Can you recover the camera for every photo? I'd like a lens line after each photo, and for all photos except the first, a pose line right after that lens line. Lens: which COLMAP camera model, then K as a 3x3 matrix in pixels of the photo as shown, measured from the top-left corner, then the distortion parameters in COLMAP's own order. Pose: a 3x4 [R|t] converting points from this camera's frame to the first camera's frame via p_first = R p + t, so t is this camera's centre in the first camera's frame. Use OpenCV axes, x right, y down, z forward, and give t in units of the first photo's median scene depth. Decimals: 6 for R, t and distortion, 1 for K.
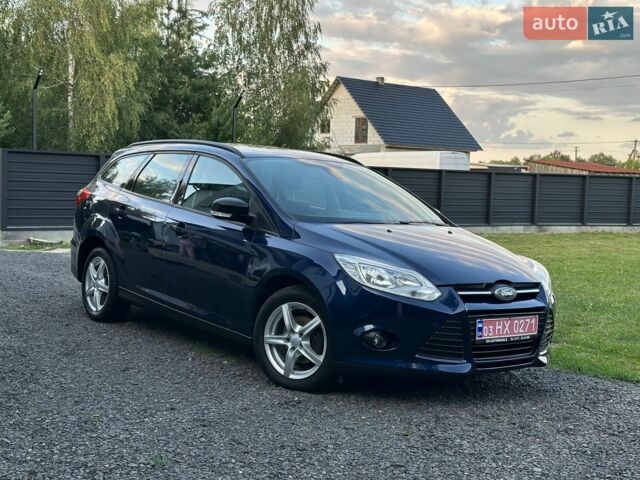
lens RADIAL K [[882.8, 0, 320.0], [0, 882.8, 240.0], [0, 0, 1]] dist [0.148907, -0.223885]
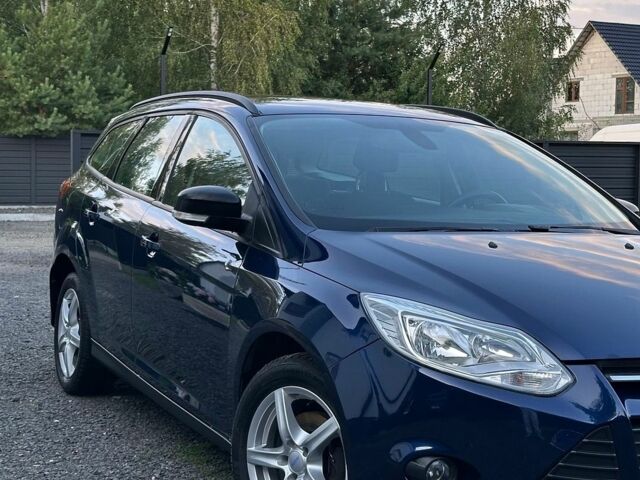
lens RADIAL K [[1182.3, 0, 320.0], [0, 1182.3, 240.0], [0, 0, 1]] dist [0.131370, 0.005098]
pose [[0.978000, -0.008338, -0.208440, 0.089413], [0.006392, 0.999929, -0.010009, -0.005102], [0.208509, 0.008456, 0.977984, 0.227977]]
